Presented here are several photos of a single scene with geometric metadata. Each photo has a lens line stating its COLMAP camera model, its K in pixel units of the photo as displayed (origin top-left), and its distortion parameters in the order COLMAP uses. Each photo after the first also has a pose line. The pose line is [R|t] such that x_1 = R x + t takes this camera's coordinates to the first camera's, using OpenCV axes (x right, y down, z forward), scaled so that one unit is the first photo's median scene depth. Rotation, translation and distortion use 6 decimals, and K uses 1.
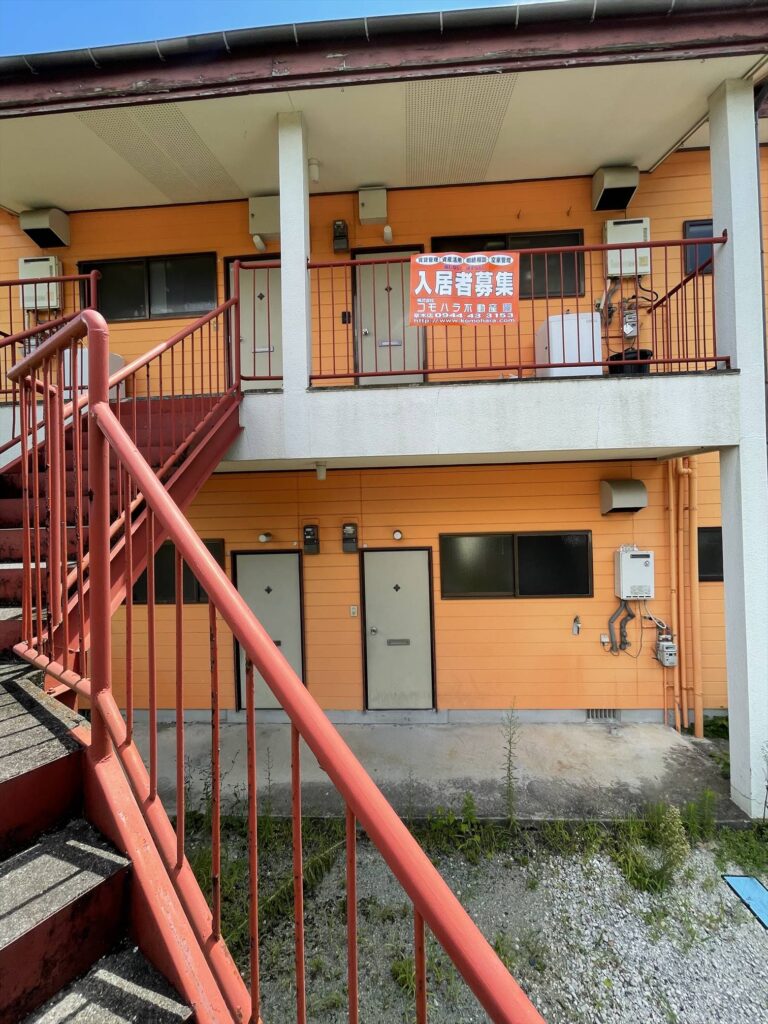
lens RADIAL K [[410.8, 0, 381.6], [0, 410.8, 508.6], [0, 0, 1]] dist [0.001794, -0.000027]
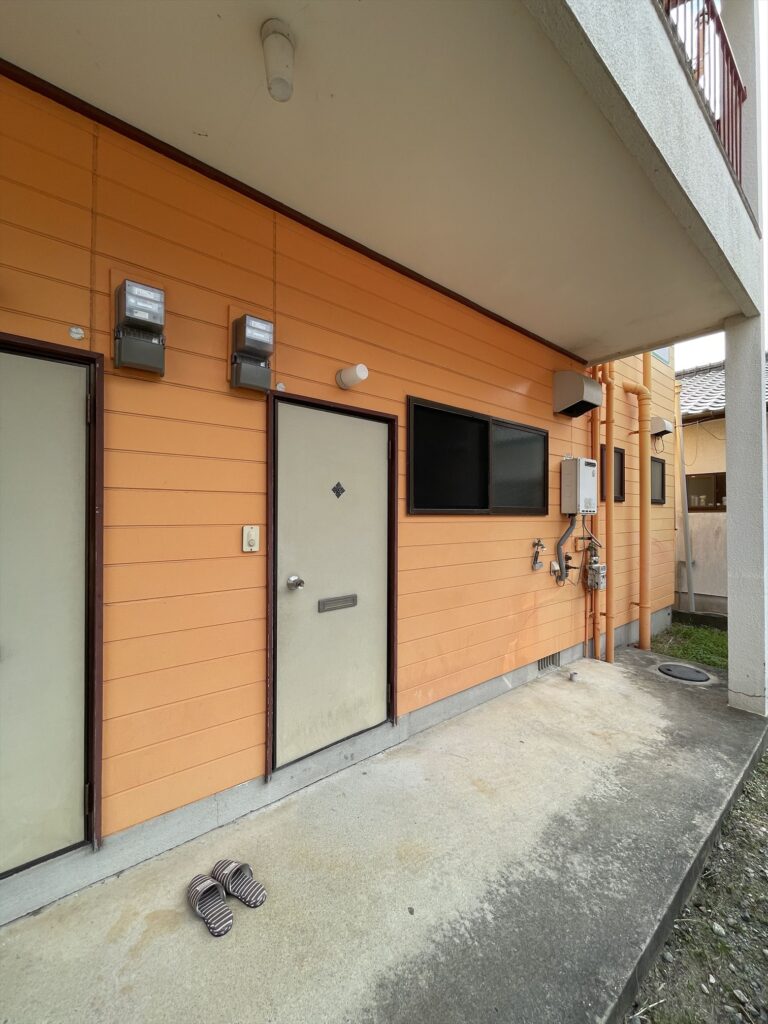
lens RADIAL K [[411.3, 0, 383.1], [0, 411.3, 511.3], [0, 0, 1]] dist [-0.002398, -0.000464]
pose [[0.743079, 0.033852, 0.668347, -0.245686], [-0.022089, 0.999416, -0.026061, 0.230574], [-0.668839, 0.004603, 0.743393, 0.607898]]
